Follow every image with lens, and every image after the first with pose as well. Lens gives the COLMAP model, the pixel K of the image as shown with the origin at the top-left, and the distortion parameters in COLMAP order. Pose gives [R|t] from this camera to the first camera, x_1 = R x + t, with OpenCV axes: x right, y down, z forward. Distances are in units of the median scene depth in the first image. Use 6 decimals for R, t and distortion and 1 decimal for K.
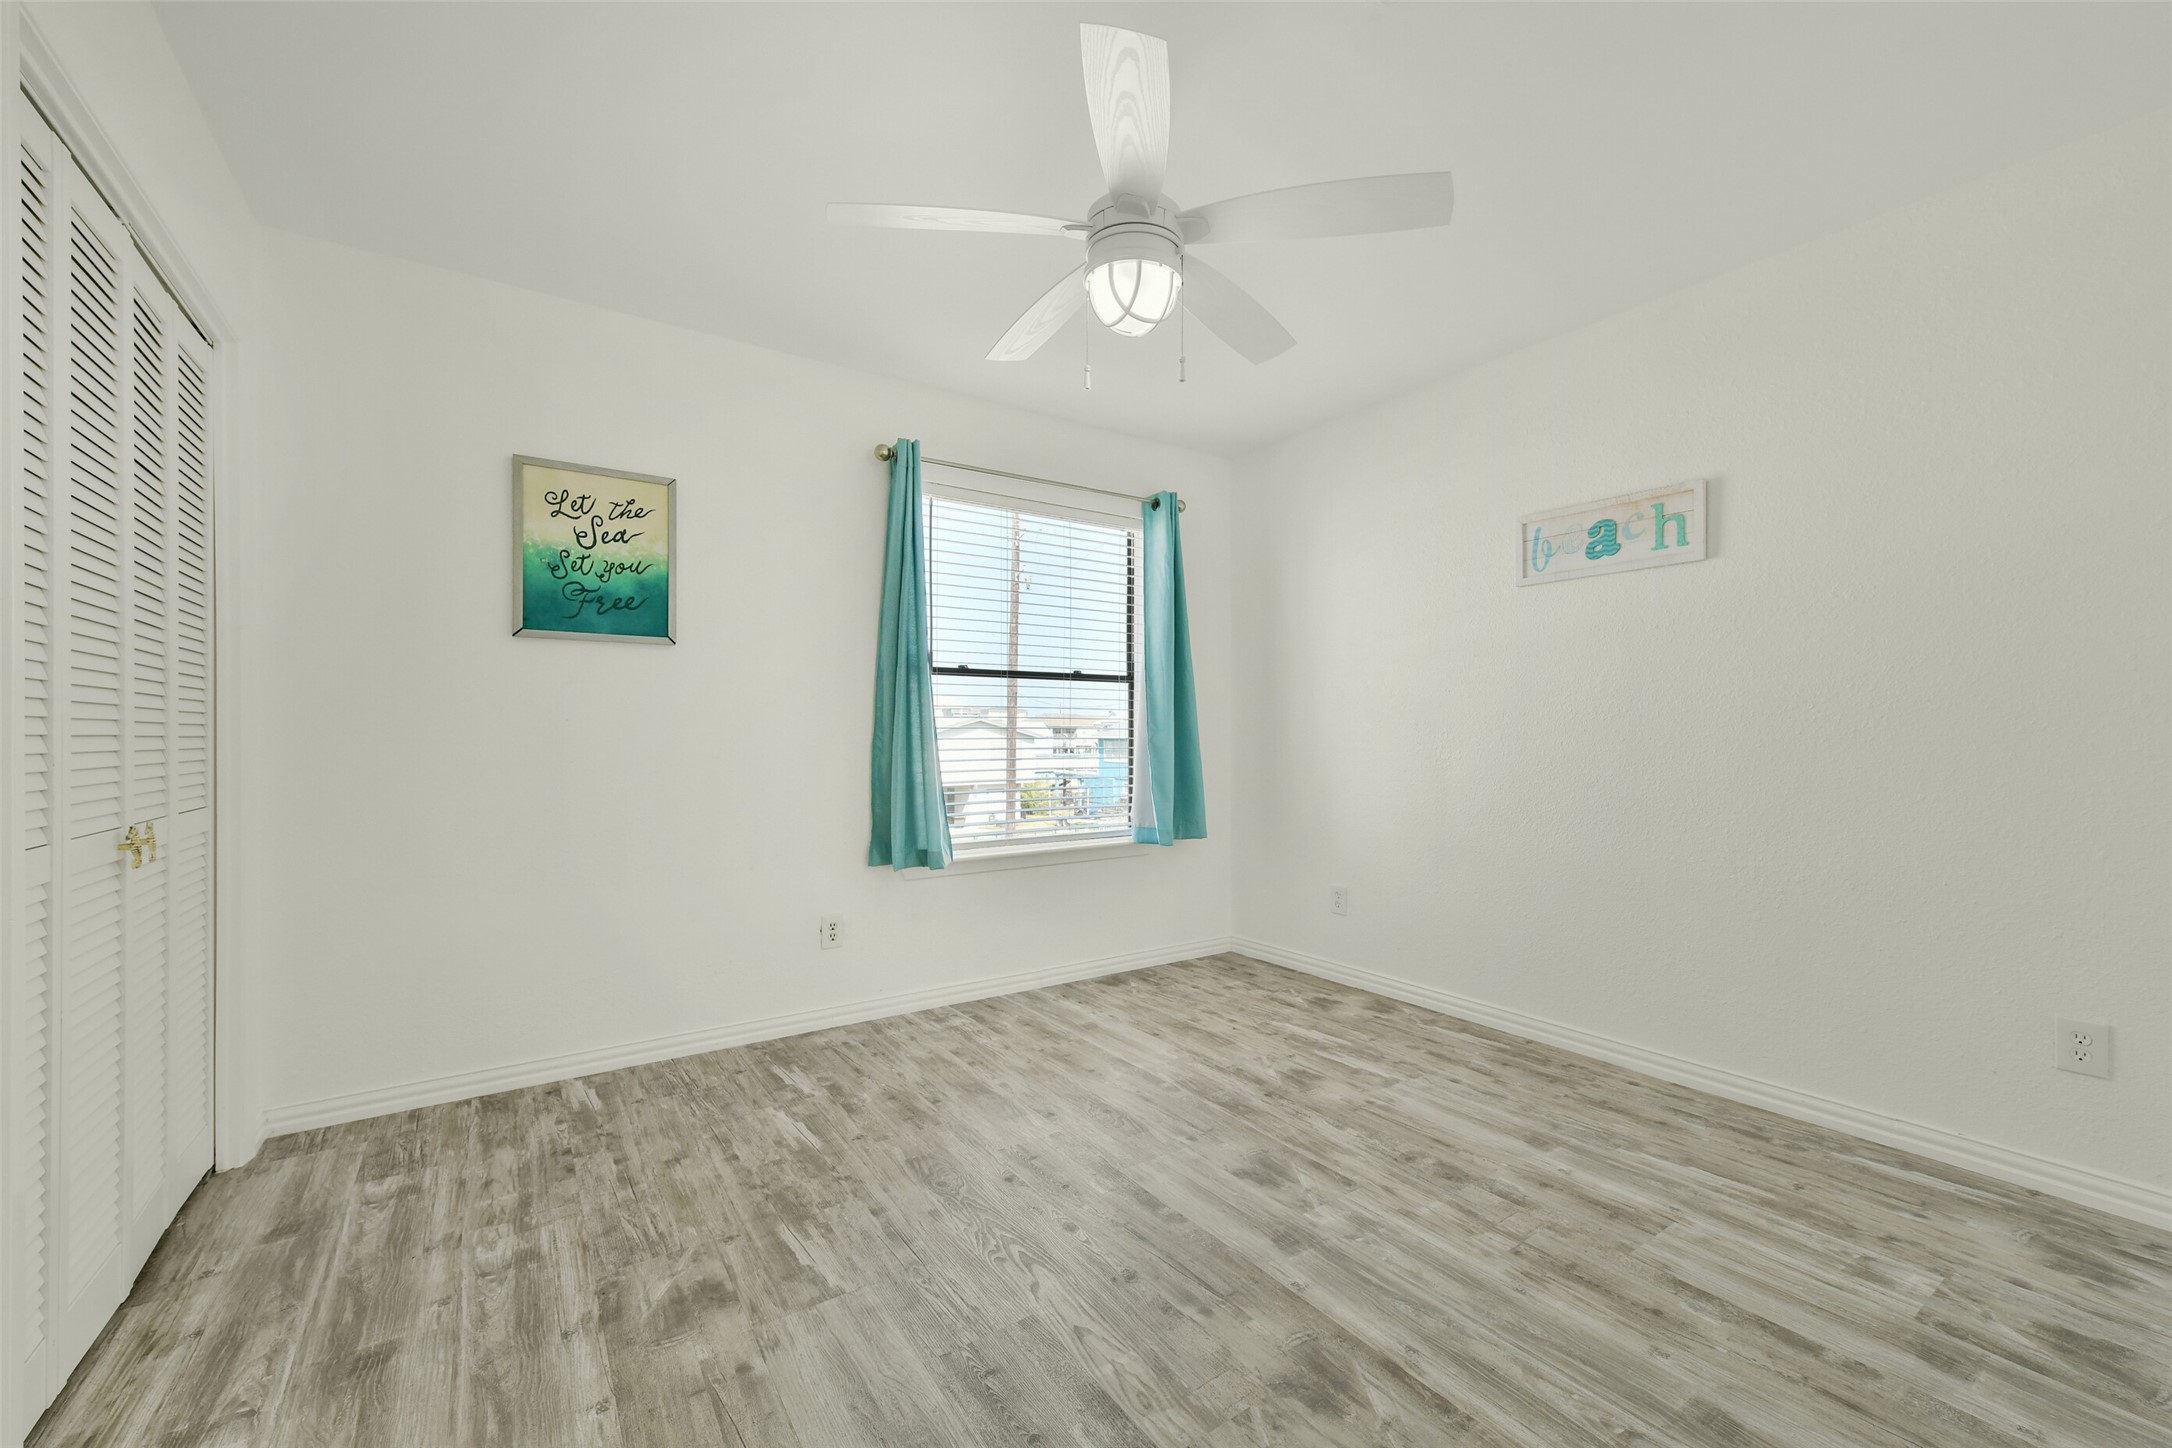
lens RADIAL K [[870.7, 0, 1086.5], [0, 870.7, 720.1], [0, 0, 1]] dist [-0.000776, -0.000398]
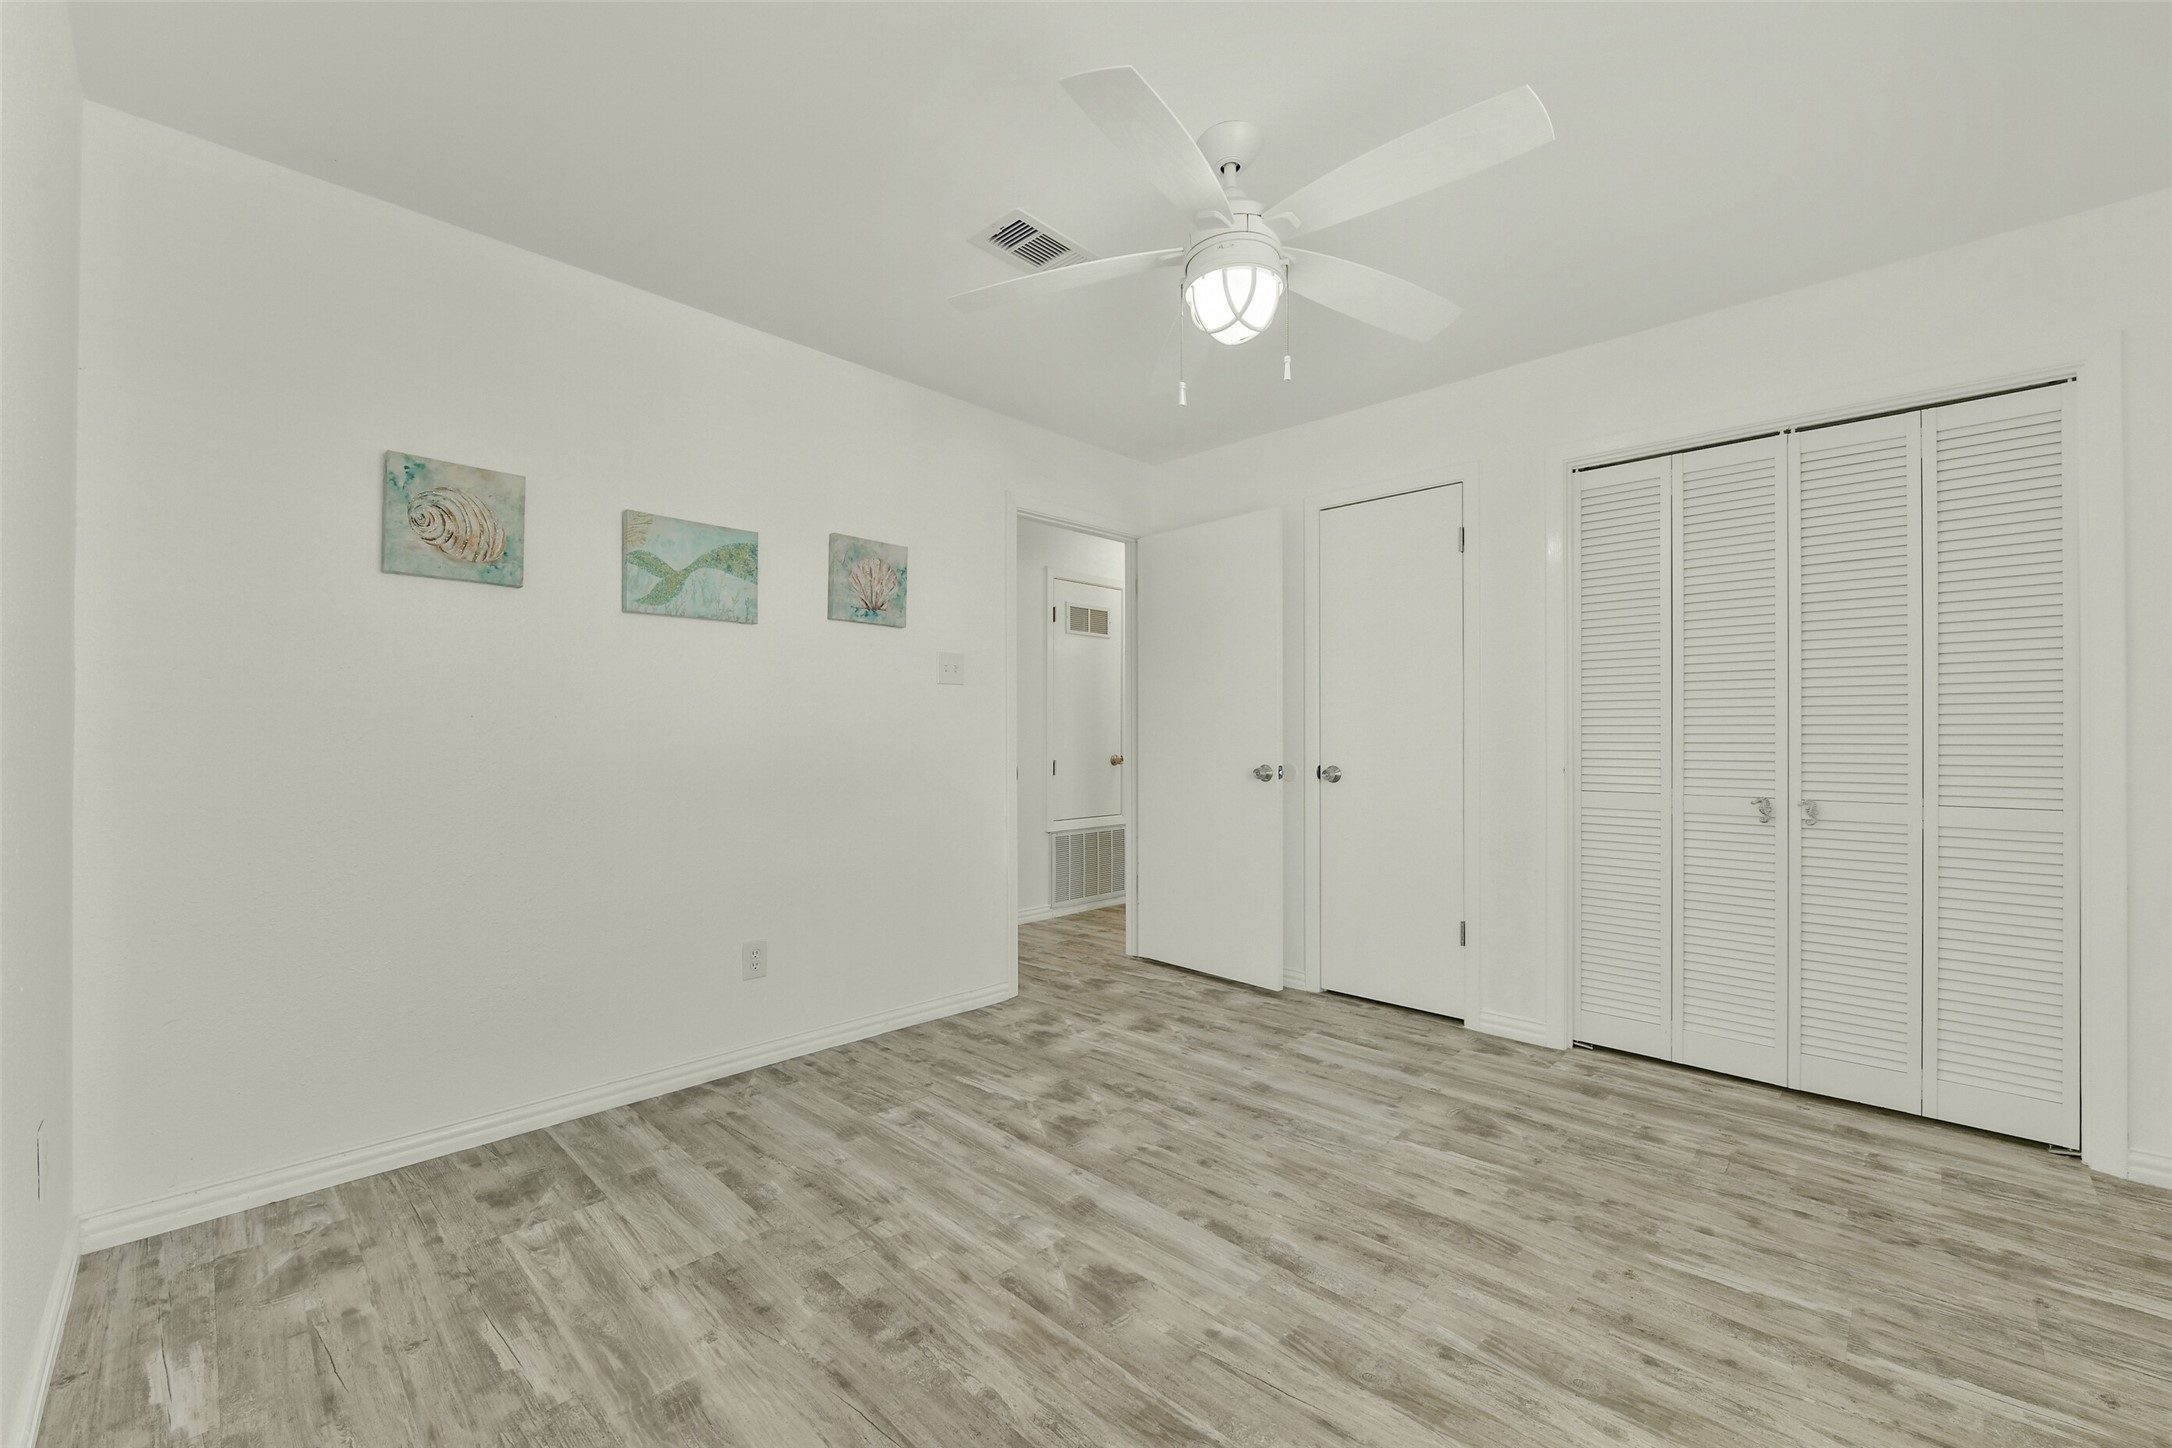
lens RADIAL K [[870.7, 0, 1080.8], [0, 870.7, 734.6], [0, 0, 1]] dist [-0.000776, -0.000398]
pose [[-0.980836, -0.000406, -0.194837, 0.421812], [0.003411, 0.999809, -0.019251, 0.025040], [0.194807, -0.019546, -0.980647, 1.964473]]
